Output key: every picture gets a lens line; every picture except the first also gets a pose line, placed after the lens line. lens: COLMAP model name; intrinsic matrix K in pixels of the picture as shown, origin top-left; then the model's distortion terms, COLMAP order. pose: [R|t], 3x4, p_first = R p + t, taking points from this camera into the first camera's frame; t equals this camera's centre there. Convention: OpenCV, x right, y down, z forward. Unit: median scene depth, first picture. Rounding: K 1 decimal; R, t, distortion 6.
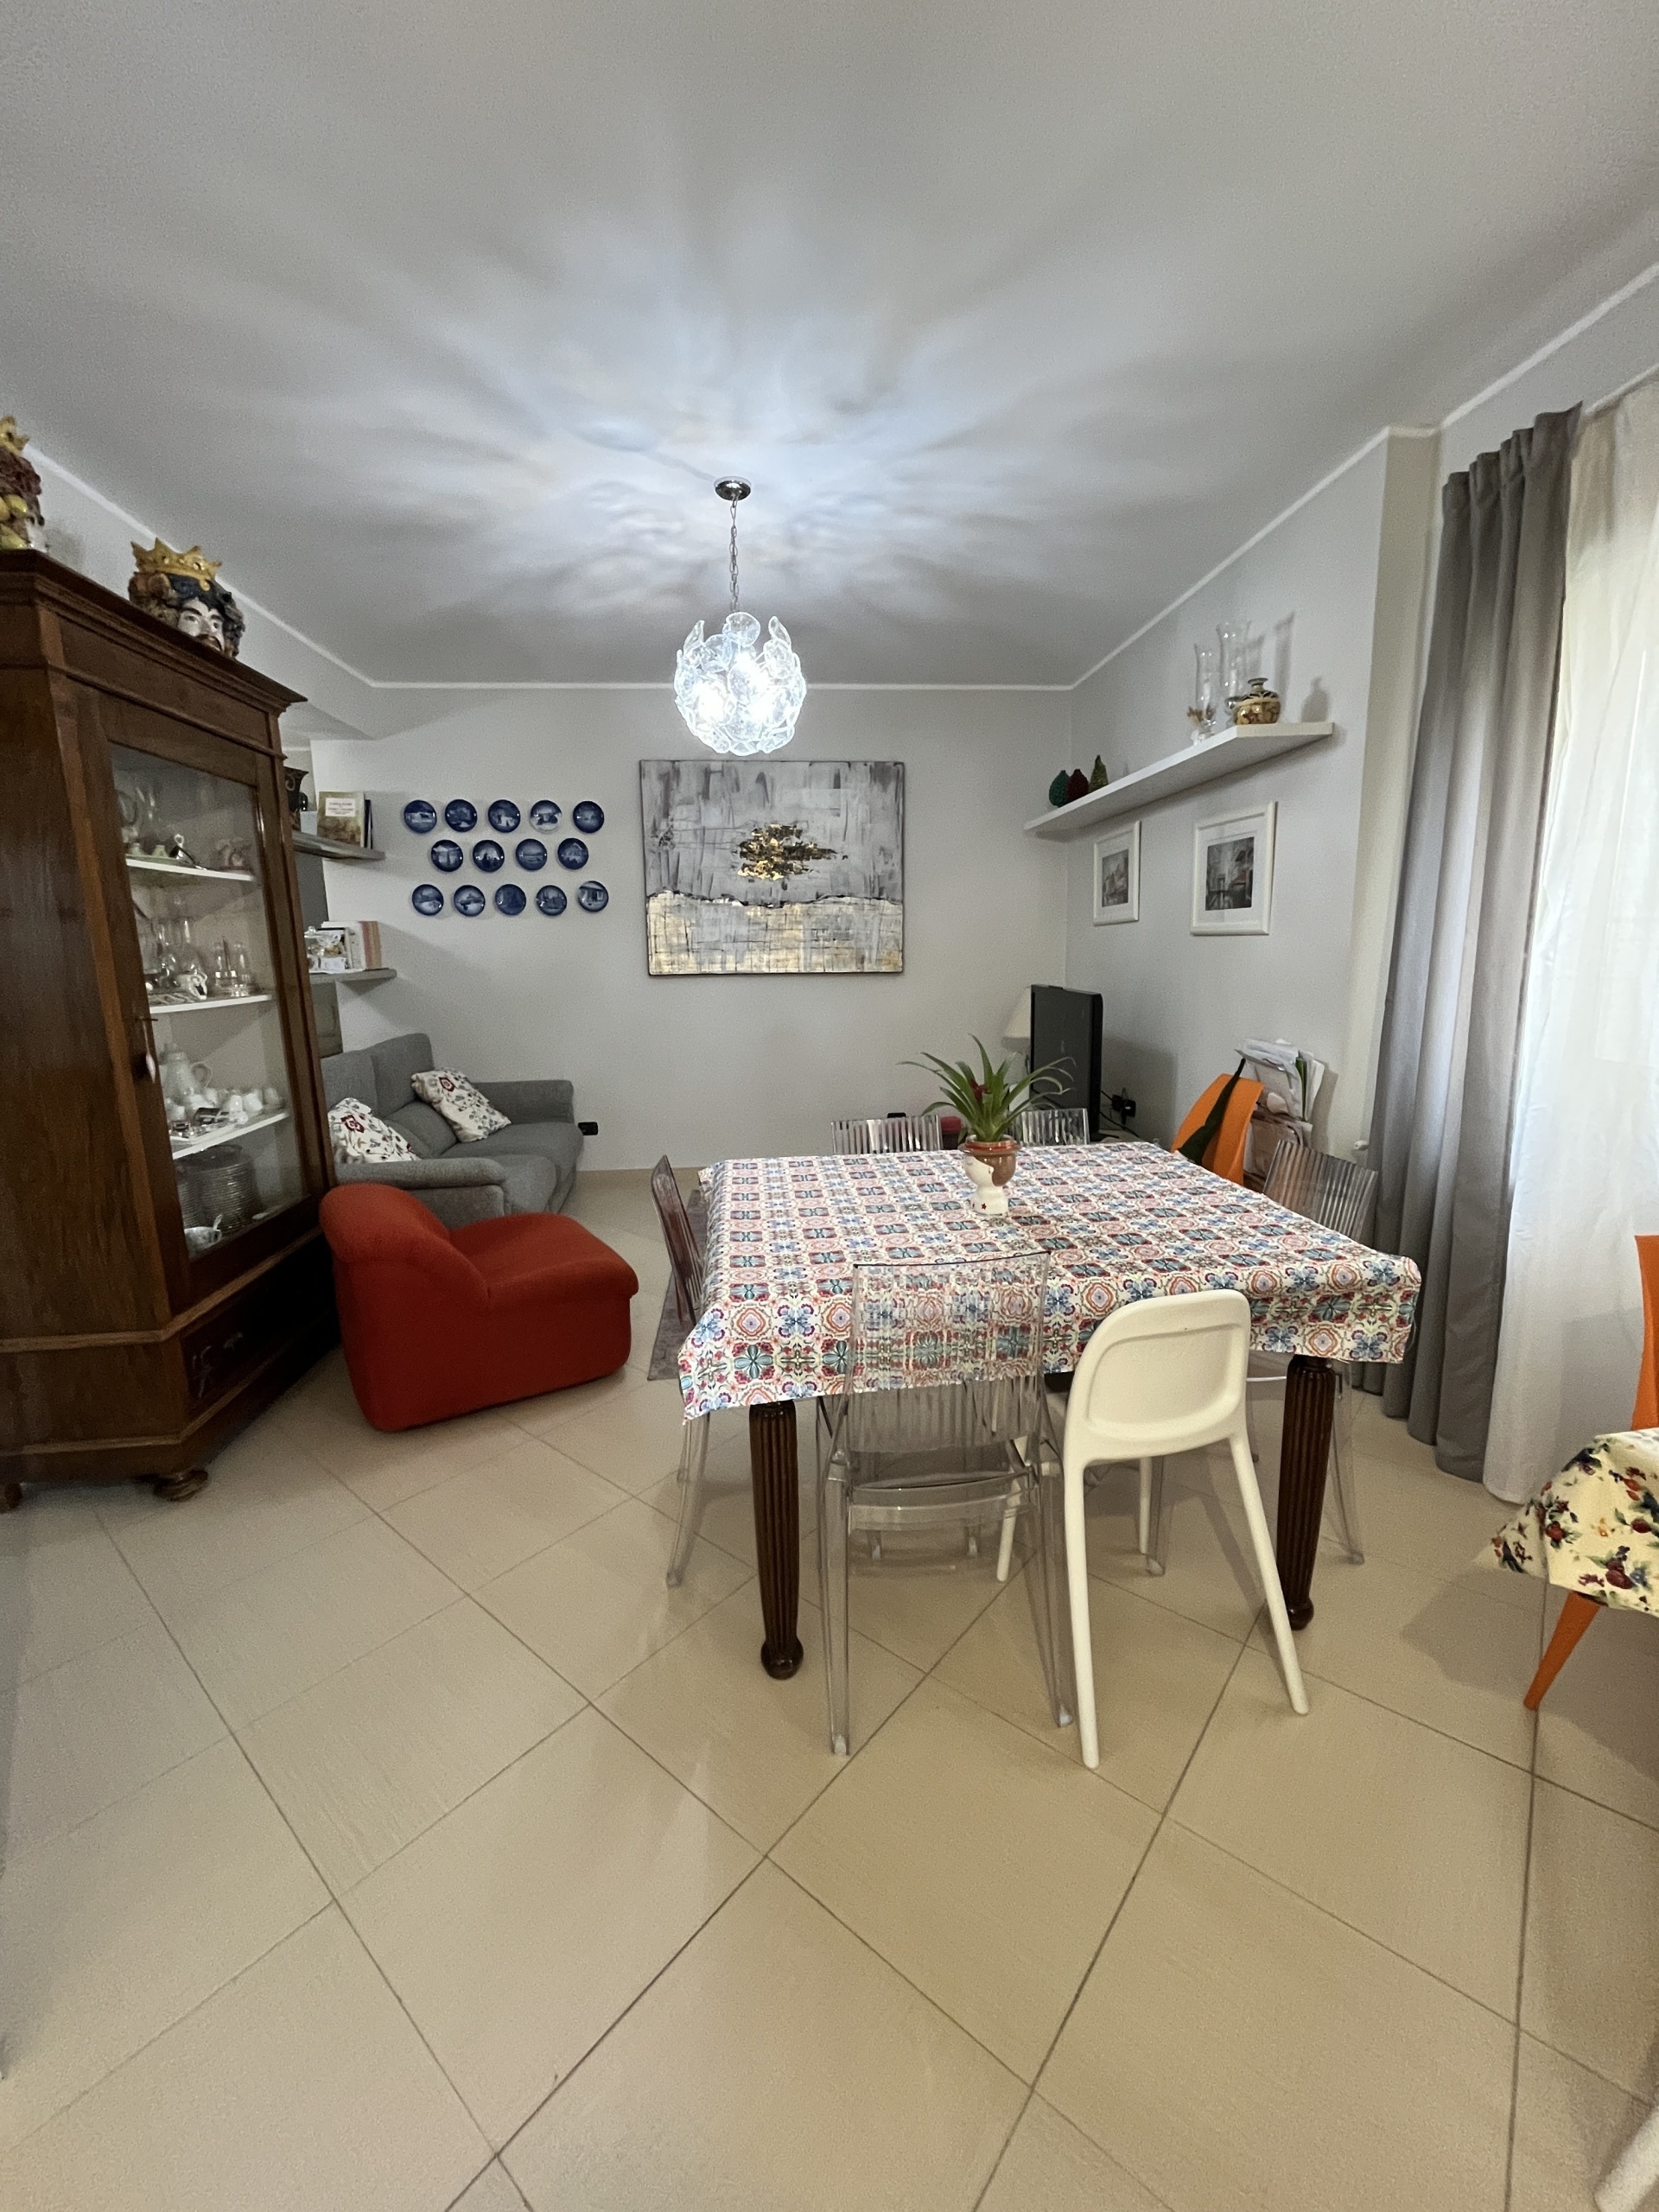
lens RADIAL K [[890.6, 0, 829.0], [0, 890.6, 1098.1], [0, 0, 1]] dist [-0.003545, -0.000223]
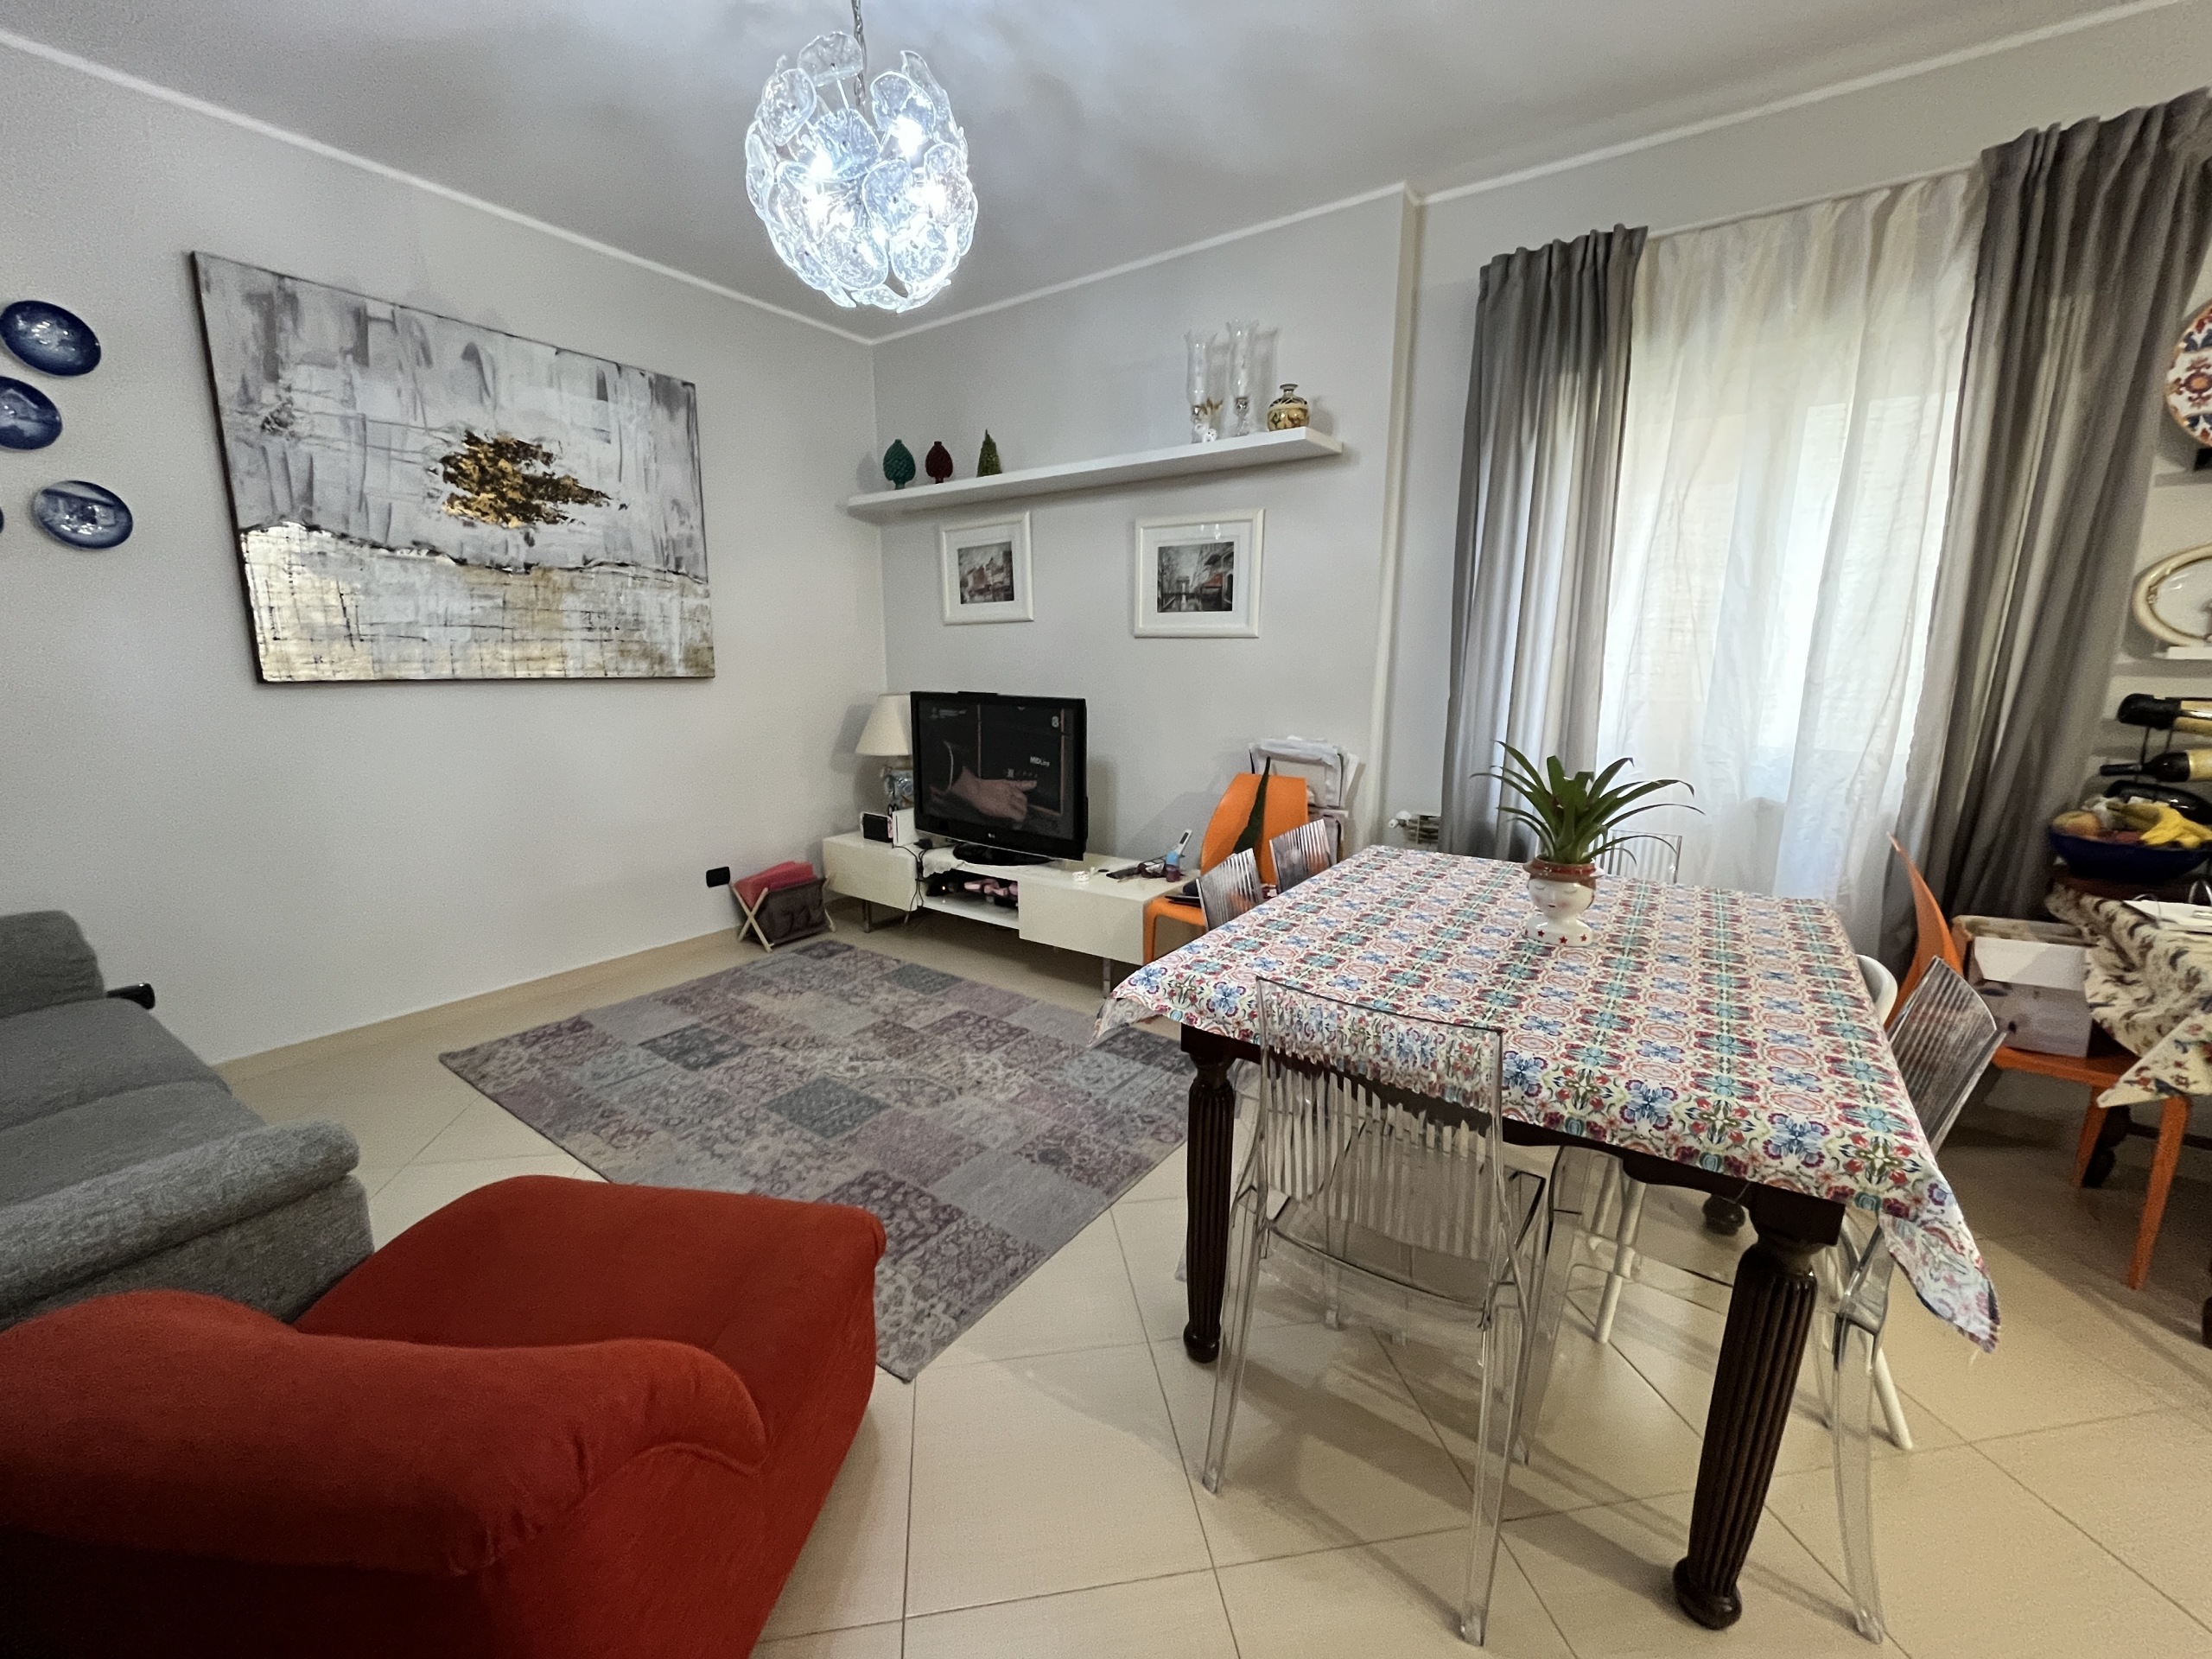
lens RADIAL K [[890.6, 0, 1097.0], [0, 890.6, 829.6], [0, 0, 1]] dist [-0.003545, -0.000223]
pose [[0.653067, -0.126080, 0.746731, -0.296069], [0.110683, 0.991346, 0.070582, -0.036709], [-0.749168, 0.036556, 0.661371, 0.305612]]
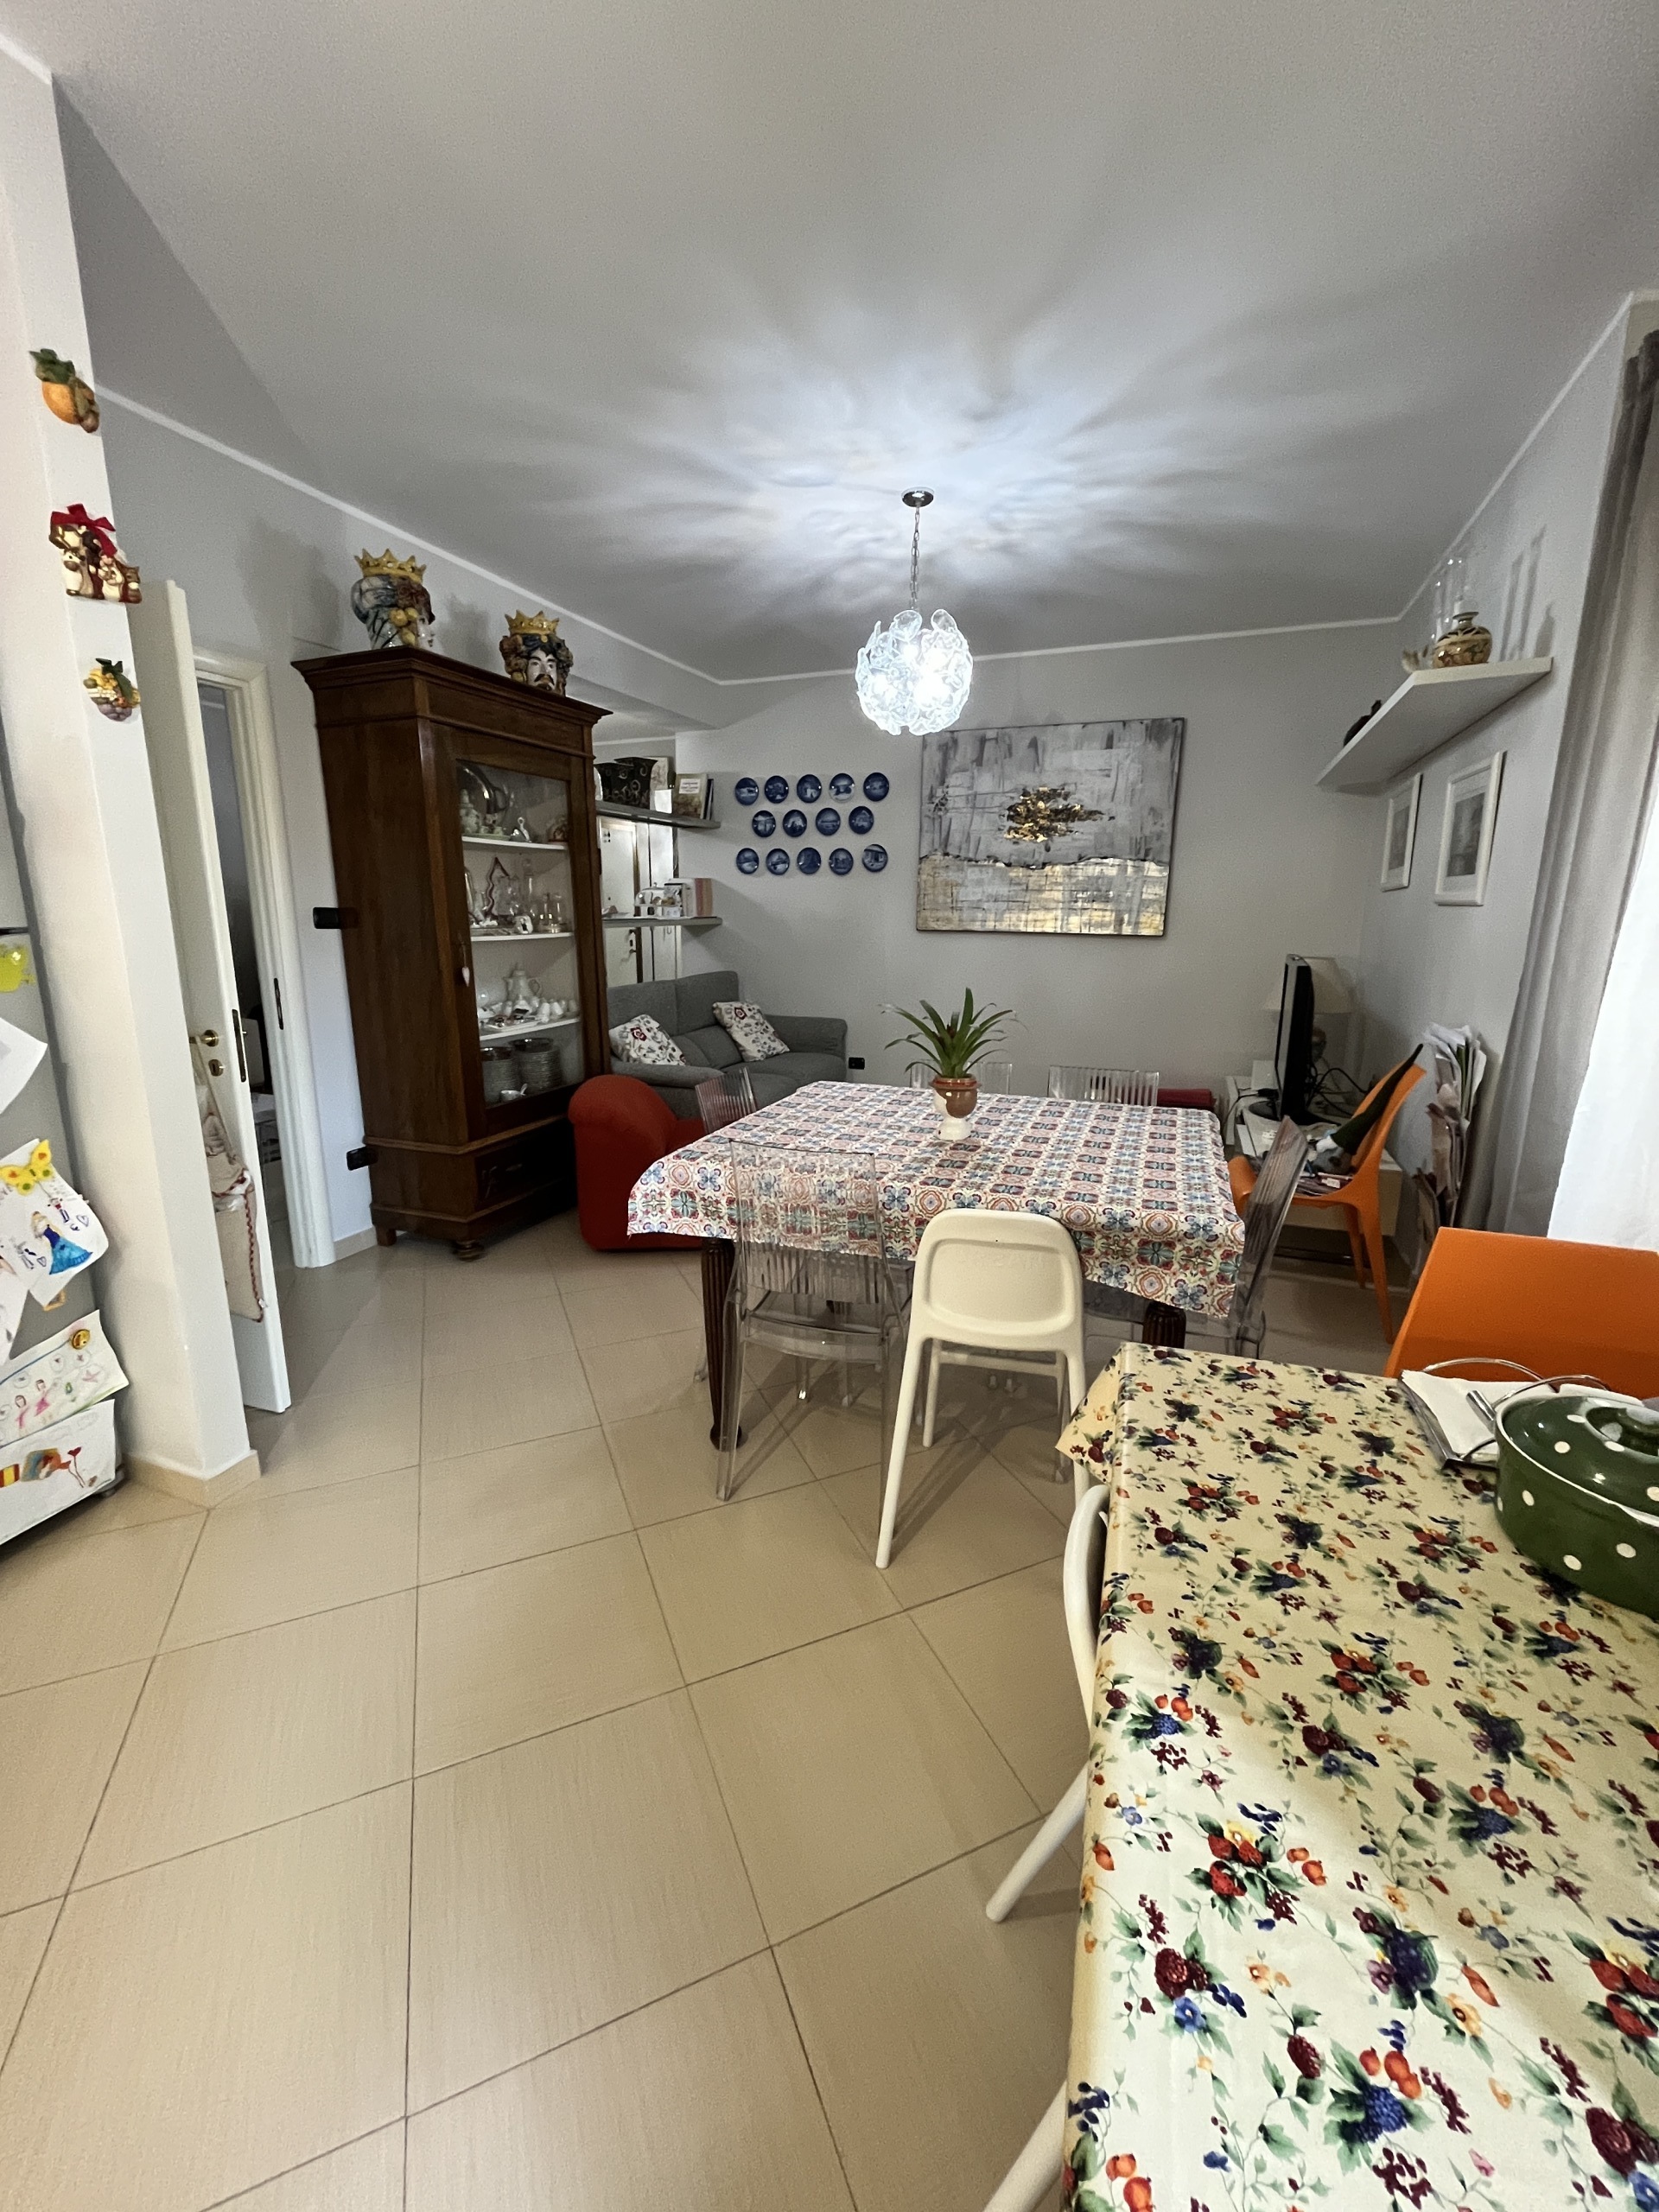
lens RADIAL K [[890.6, 0, 829.0], [0, 890.6, 1098.1], [0, 0, 1]] dist [-0.003545, -0.000223]
pose [[0.893562, 0.116949, -0.433440, 0.214234], [-0.096714, 0.992950, 0.068533, 0.004008], [0.438399, -0.019319, 0.898573, -0.046776]]
